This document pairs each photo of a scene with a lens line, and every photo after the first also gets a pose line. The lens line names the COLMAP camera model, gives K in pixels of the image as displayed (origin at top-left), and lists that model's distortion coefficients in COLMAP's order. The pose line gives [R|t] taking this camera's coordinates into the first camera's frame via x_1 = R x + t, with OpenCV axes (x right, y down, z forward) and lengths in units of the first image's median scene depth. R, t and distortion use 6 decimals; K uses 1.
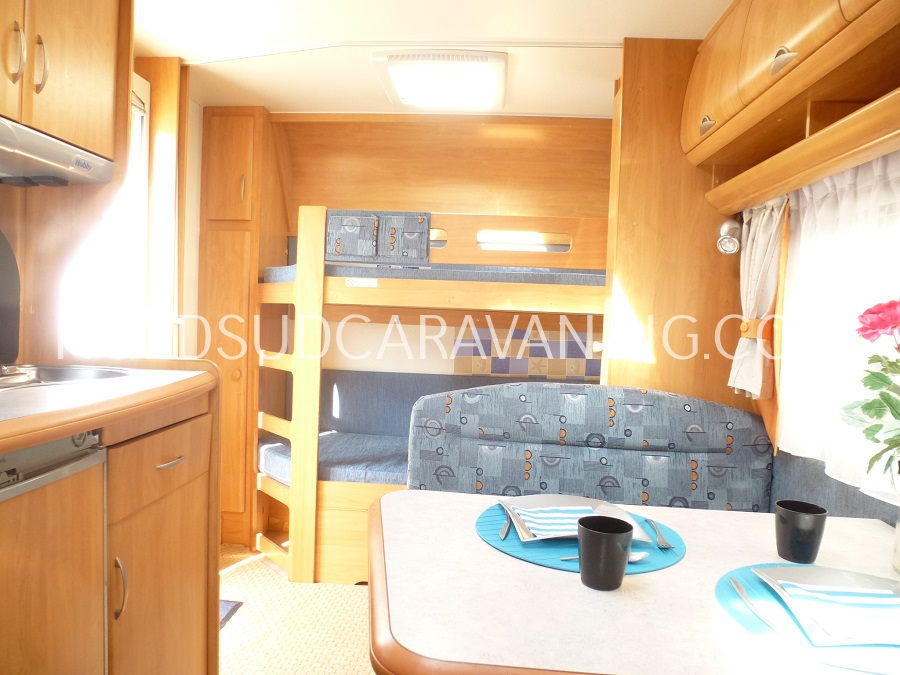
lens RADIAL K [[645.1, 0, 450.0], [0, 645.1, 337.5], [0, 0, 1]] dist [-0.050286, -0.000892]
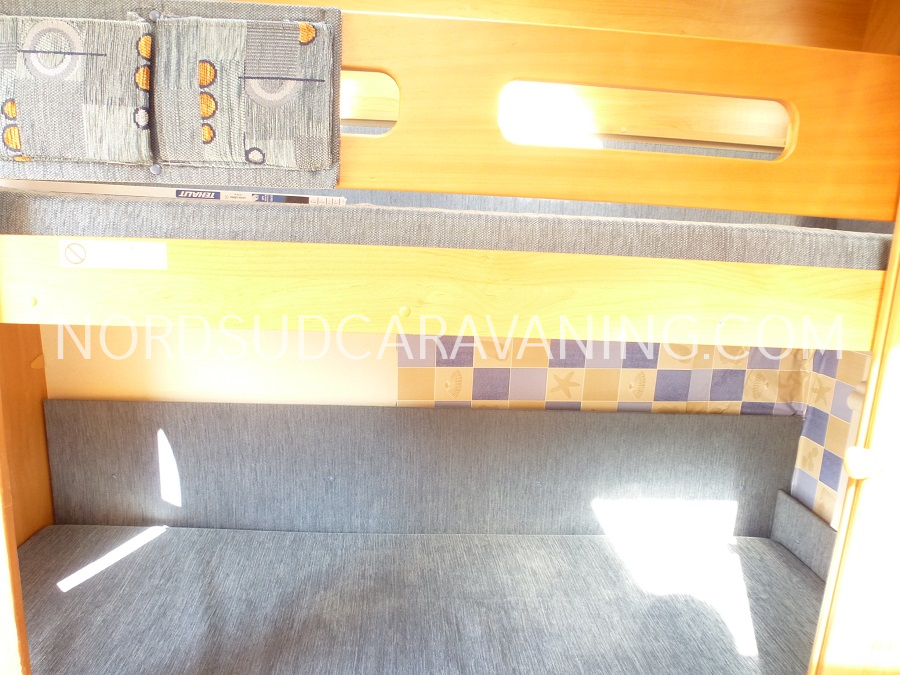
lens RADIAL K [[645.1, 0, 450.0], [0, 645.1, 337.5], [0, 0, 1]] dist [-0.050286, -0.000892]
pose [[0.990943, -0.025556, 0.131832, -0.022849], [0.004475, 0.987464, 0.157779, -0.094028], [-0.134211, -0.155760, 0.978635, 0.692910]]
